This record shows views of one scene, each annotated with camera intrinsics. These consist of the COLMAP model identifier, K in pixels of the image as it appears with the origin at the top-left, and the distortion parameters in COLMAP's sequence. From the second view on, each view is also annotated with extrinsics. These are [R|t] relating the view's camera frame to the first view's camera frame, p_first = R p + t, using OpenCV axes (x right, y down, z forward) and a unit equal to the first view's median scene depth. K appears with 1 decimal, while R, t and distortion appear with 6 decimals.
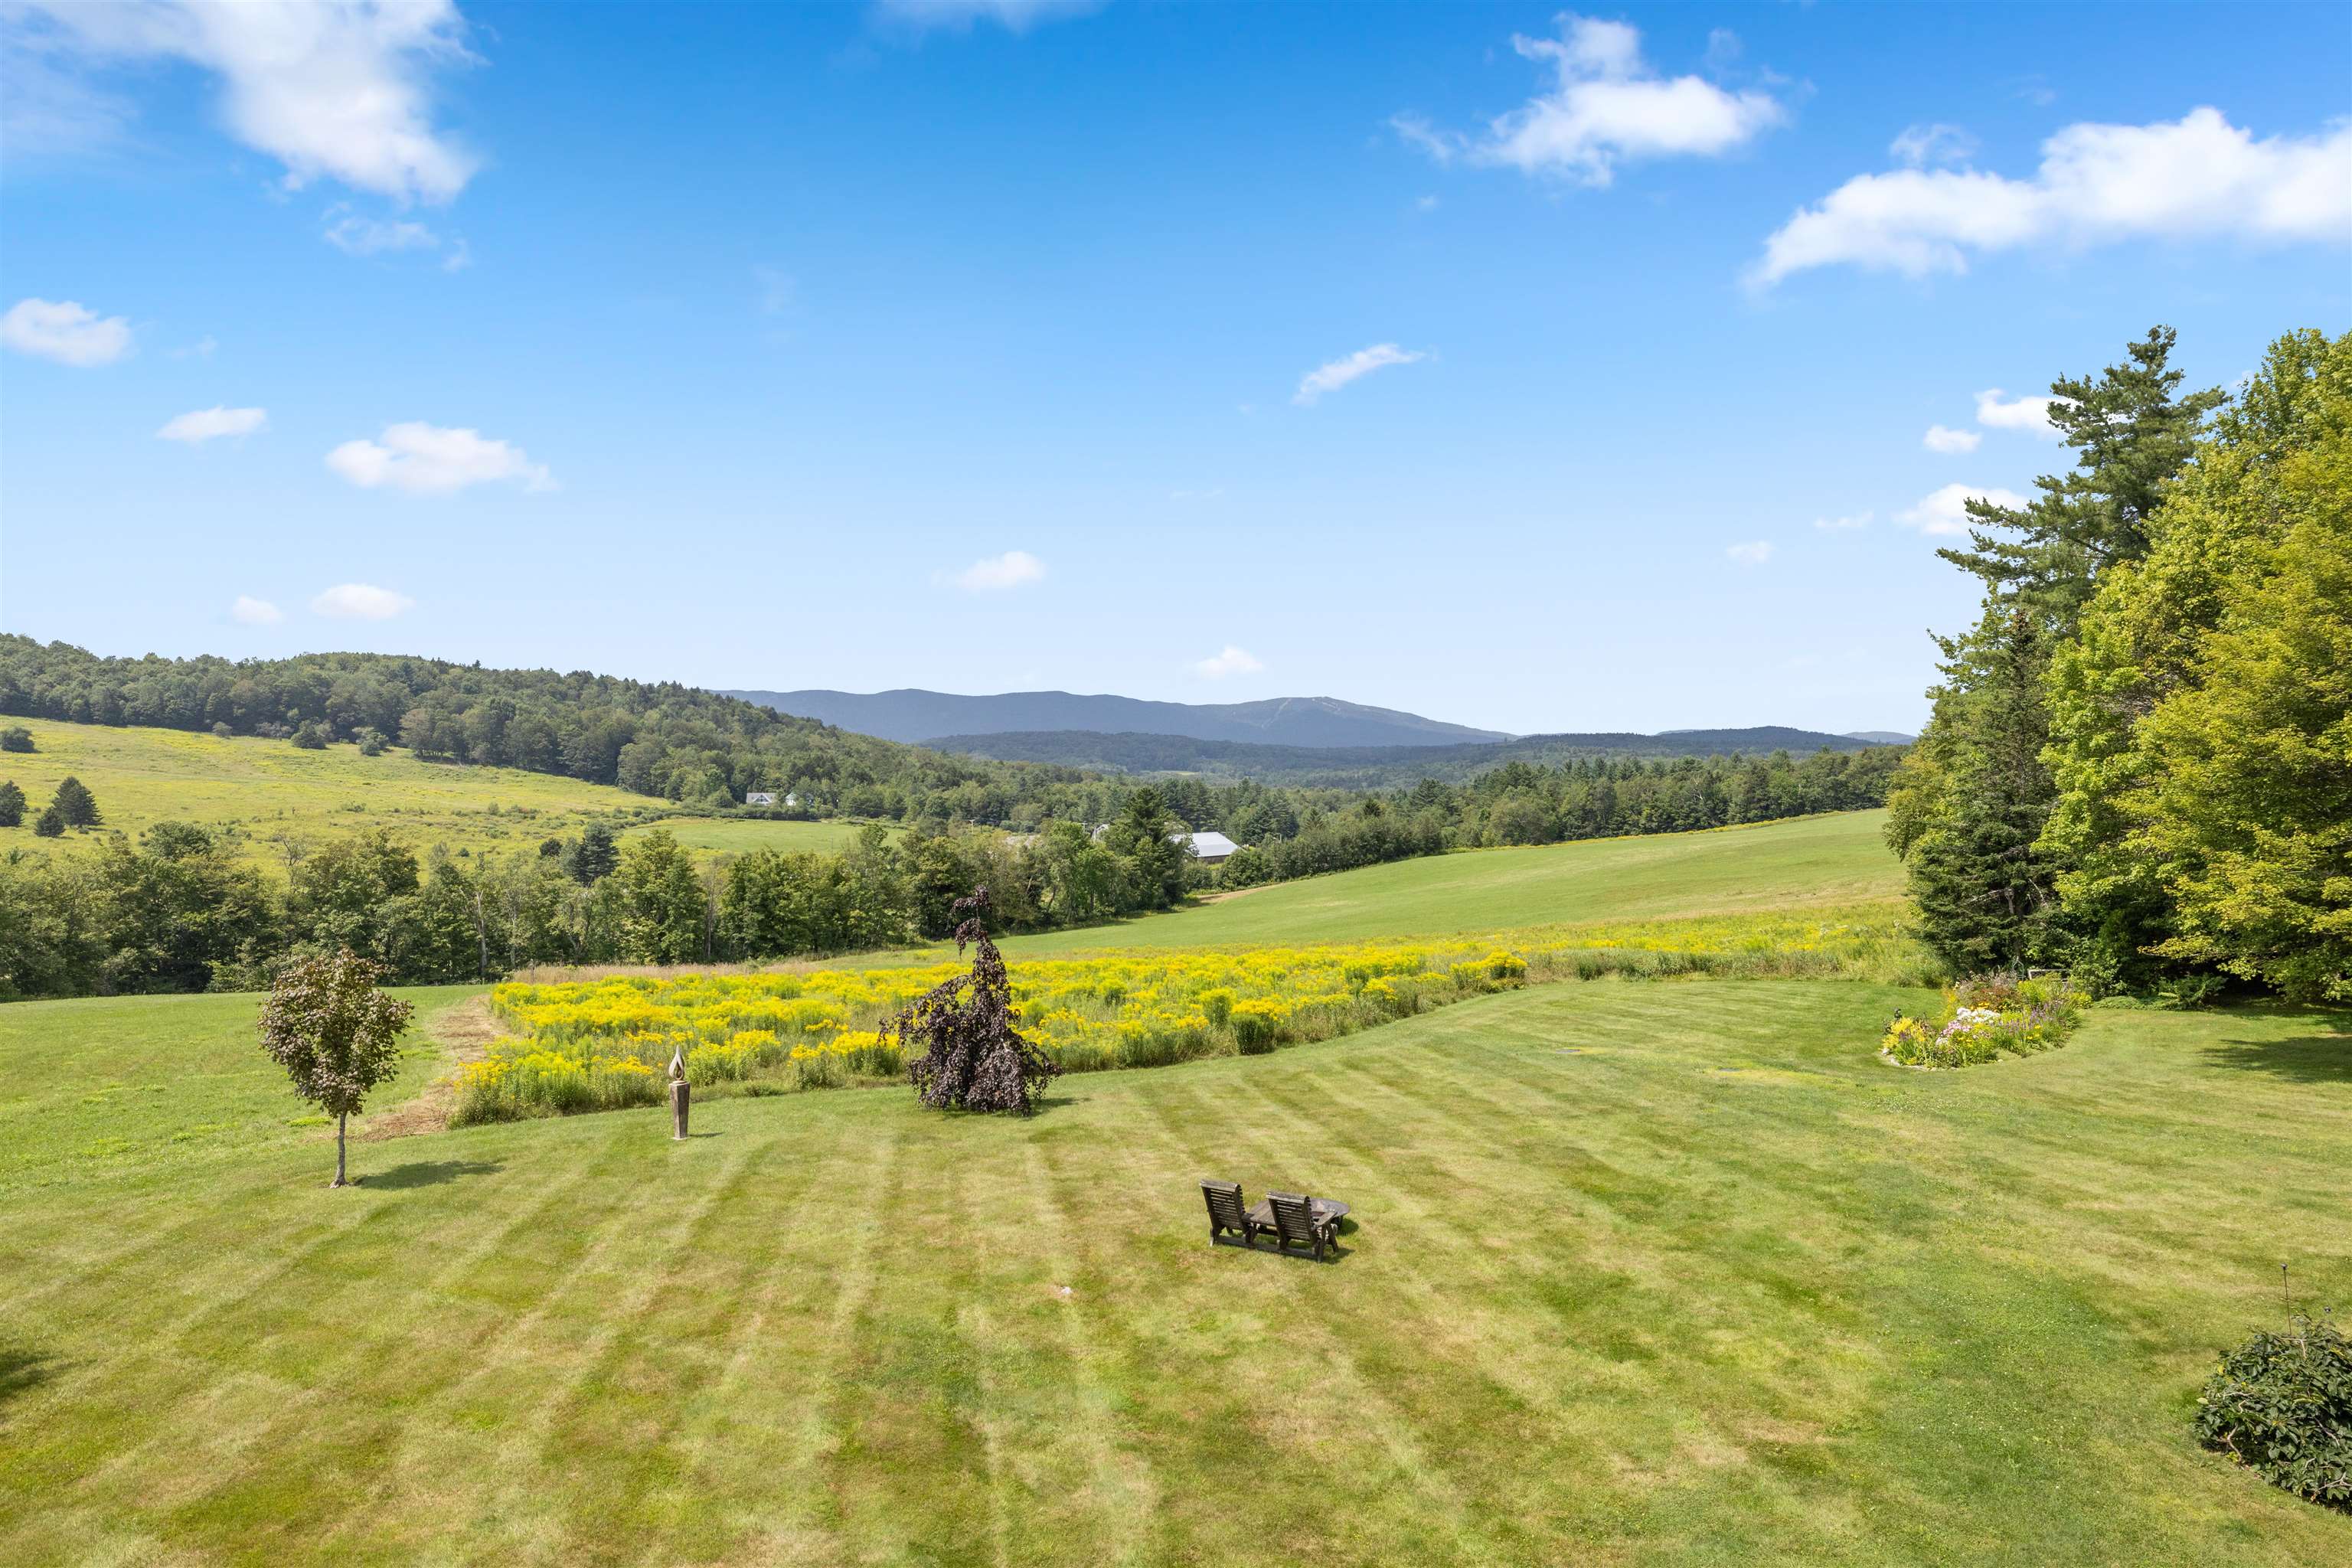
lens RADIAL K [[1424.2, 0, 1176.0], [0, 1424.2, 784.0], [0, 0, 1]] dist [-0.013947, -0.000789]
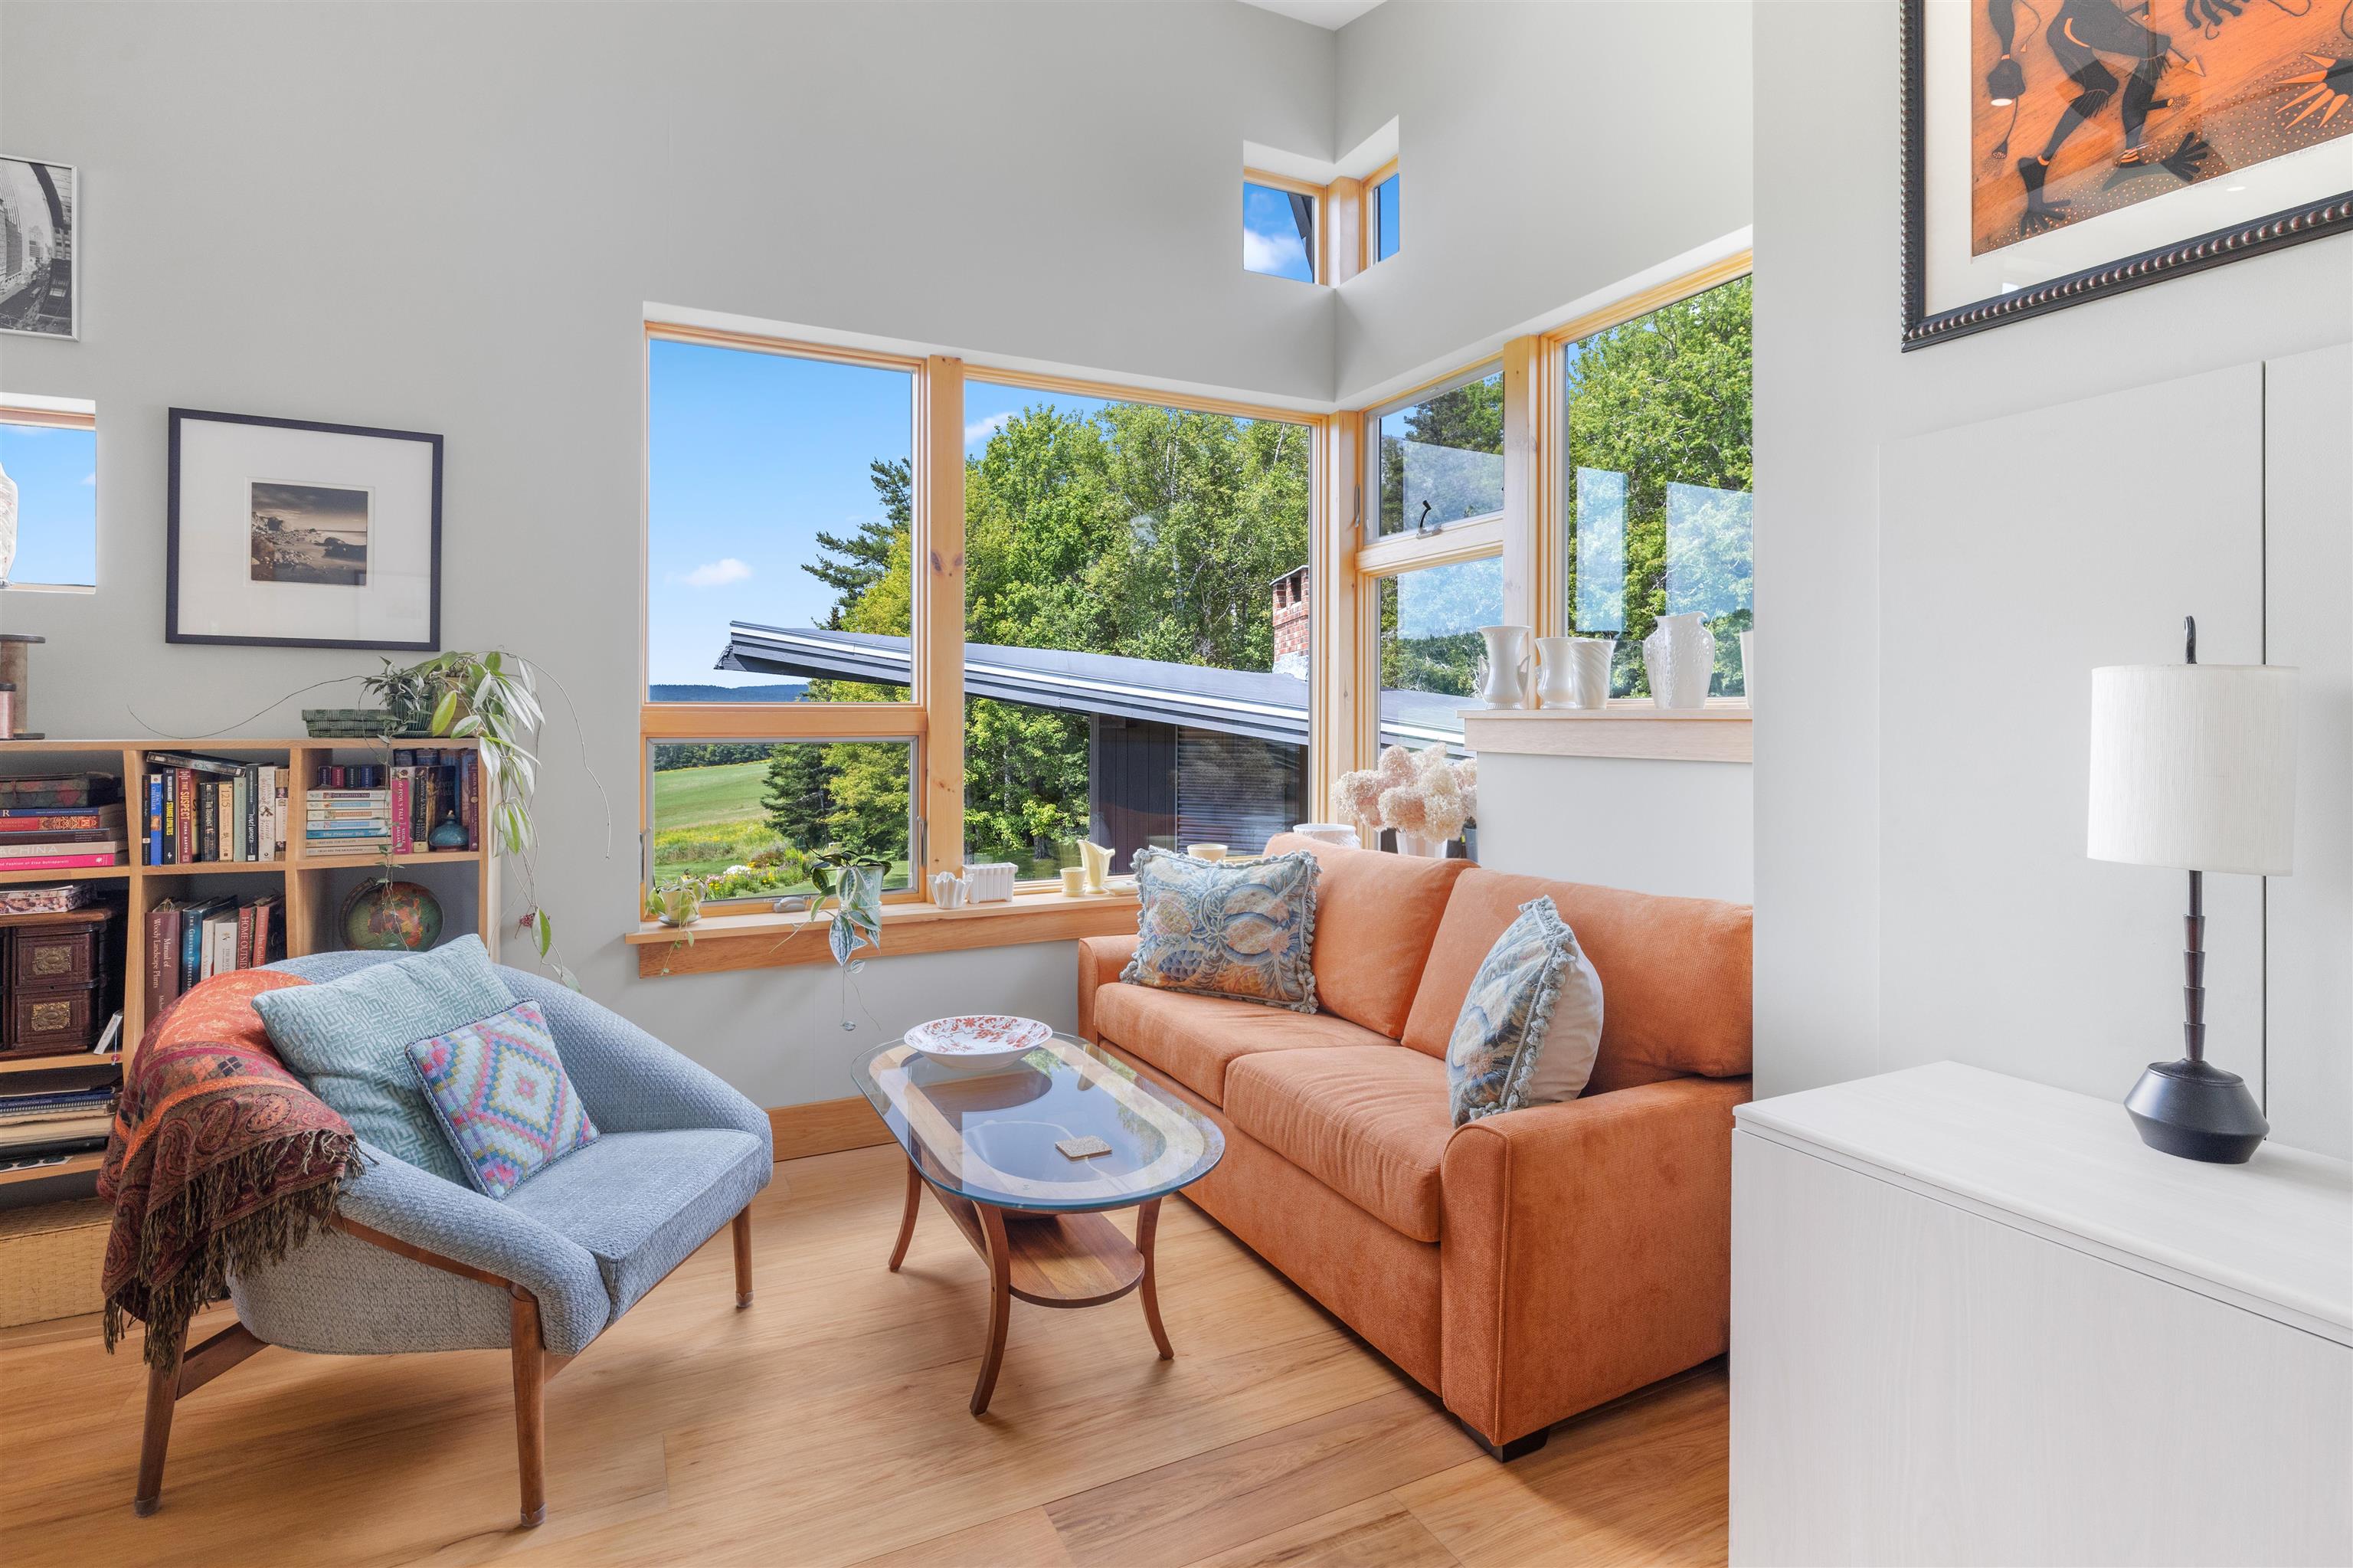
lens RADIAL K [[1152.6, 0, 1168.1], [0, 1152.6, 708.7], [0, 0, 1]] dist [-0.003387, 0.000646]
pose [[0.787826, 0.016603, 0.615674, 0.105678], [-0.006506, 0.999805, -0.018637, 0.005218], [-0.615863, 0.010677, 0.787781, -0.184389]]
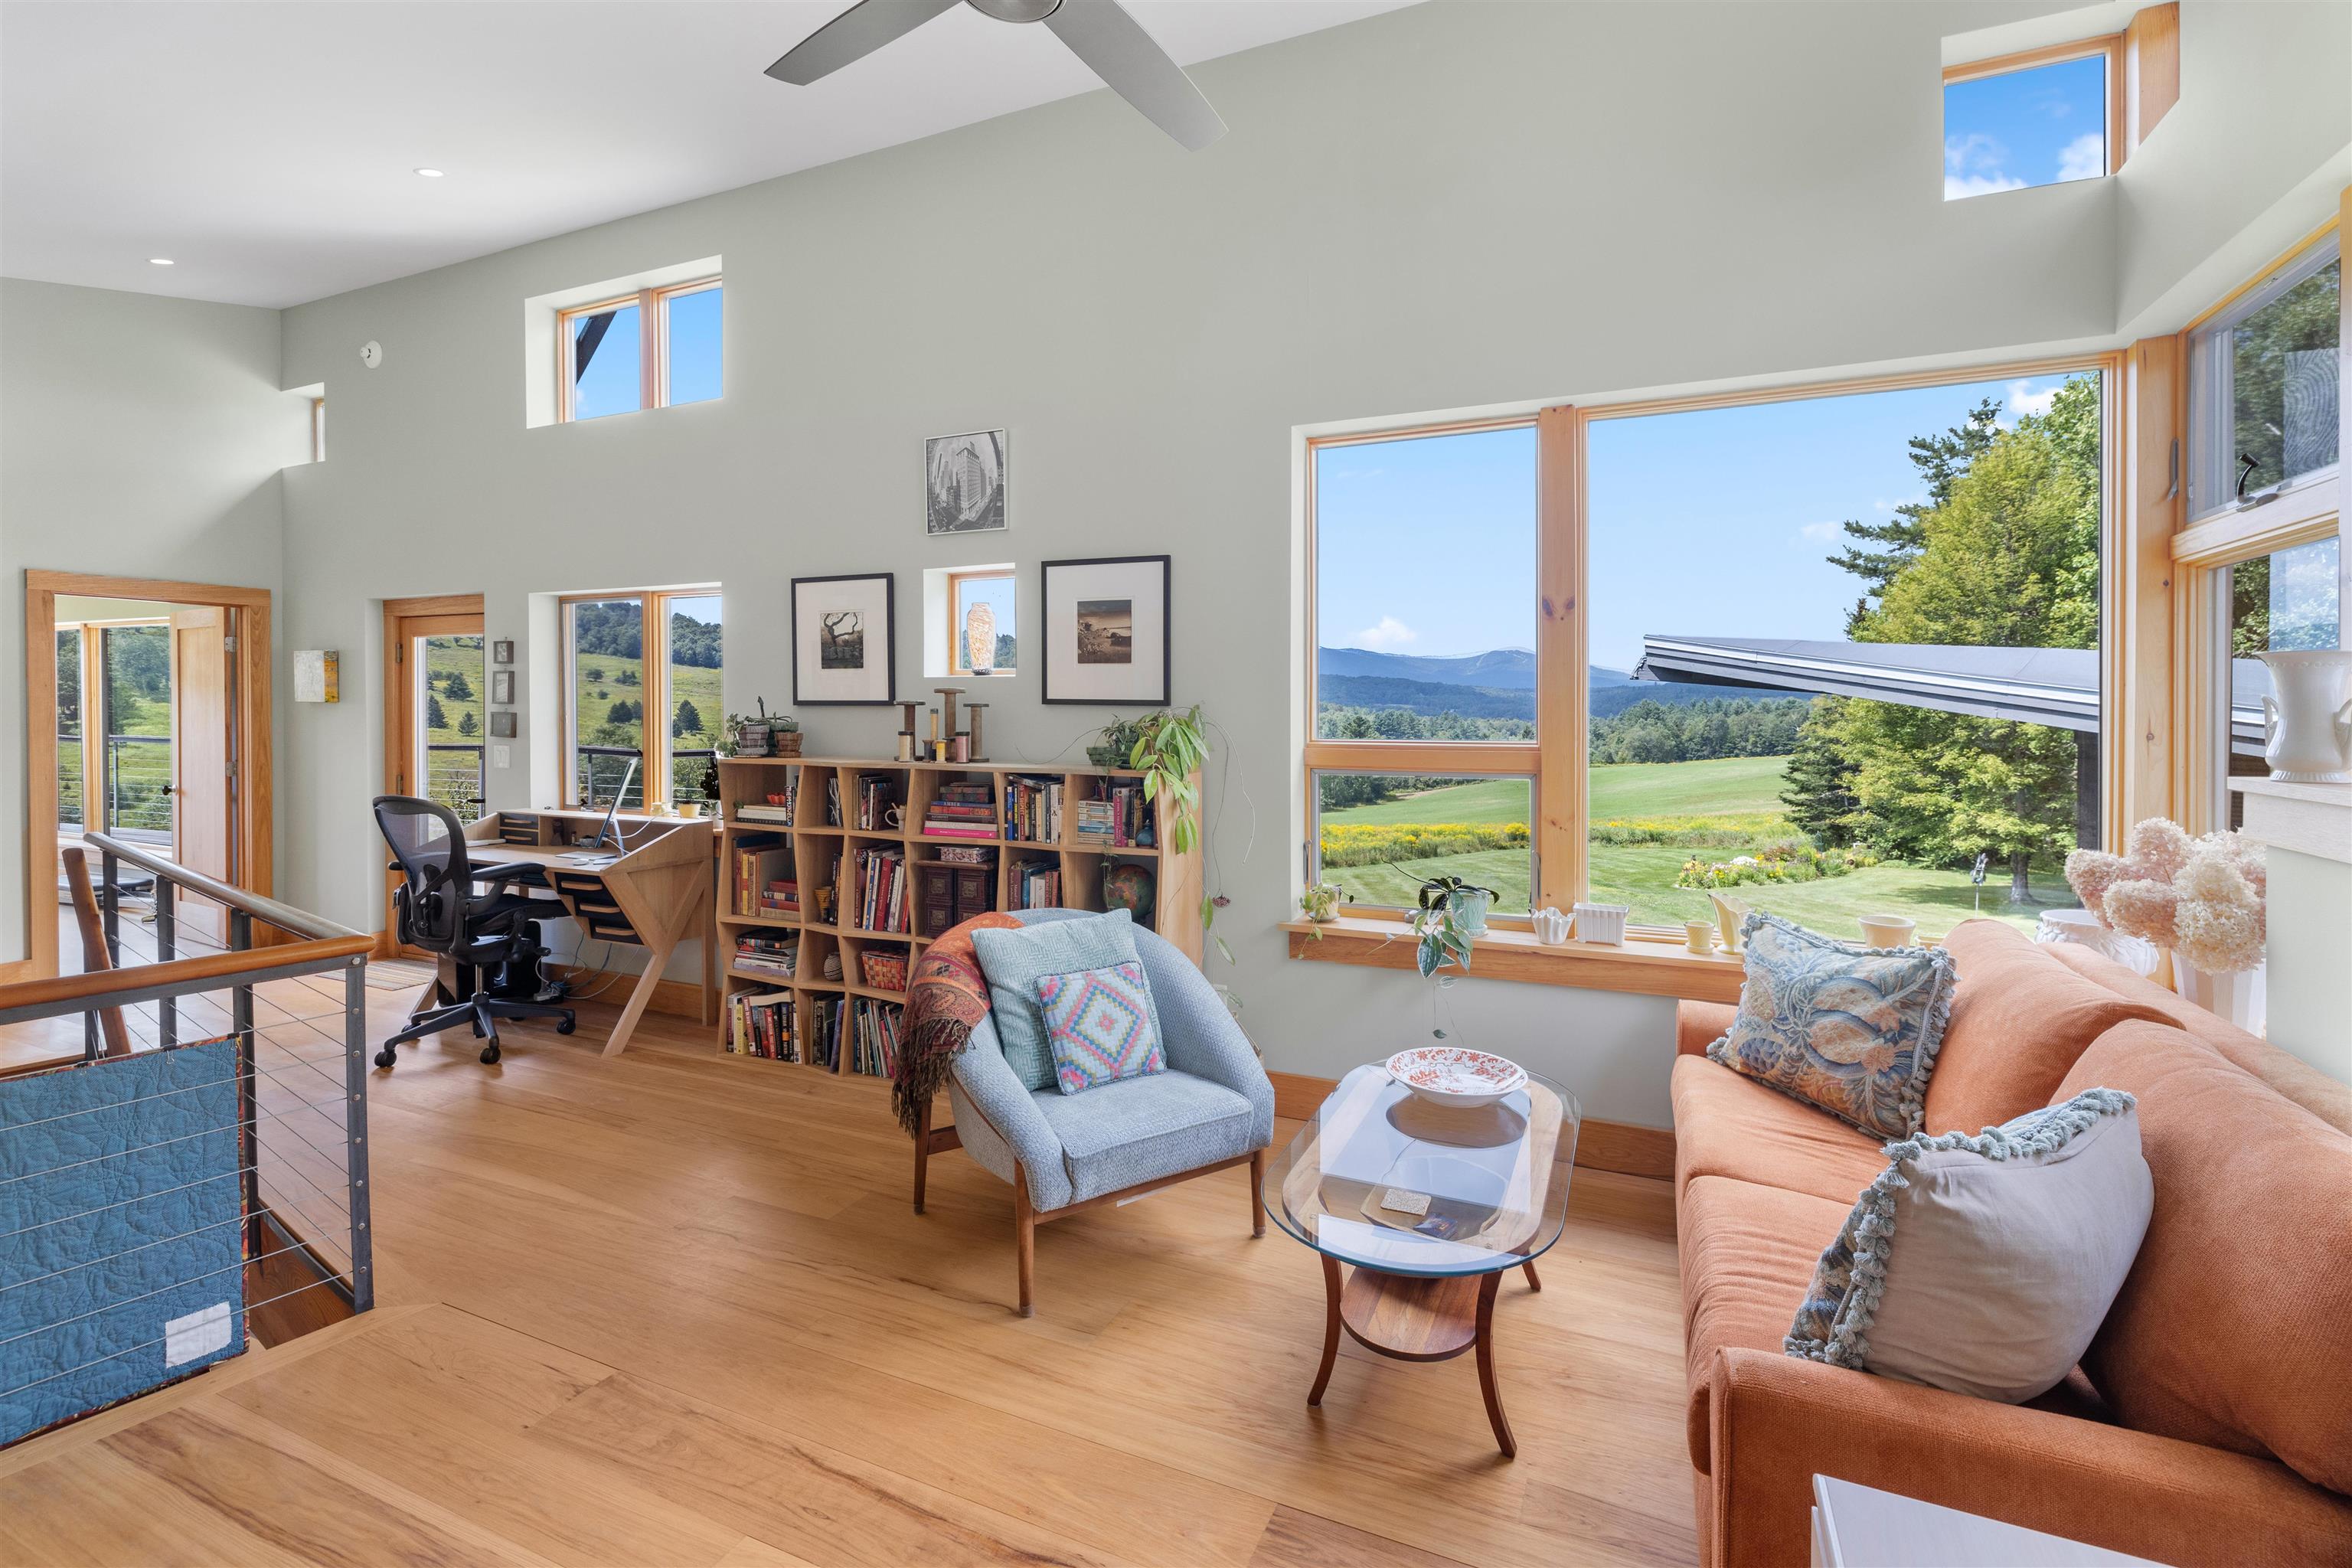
lens RADIAL K [[1047.7, 0, 1193.4], [0, 1047.7, 710.1], [0, 0, 1]] dist [-0.000161, 0.000321]
pose [[0.977744, 0.012086, -0.209451, 0.134316], [-0.012642, 0.999919, -0.001317, 0.001298], [0.209418, 0.003936, 0.977818, -0.190848]]
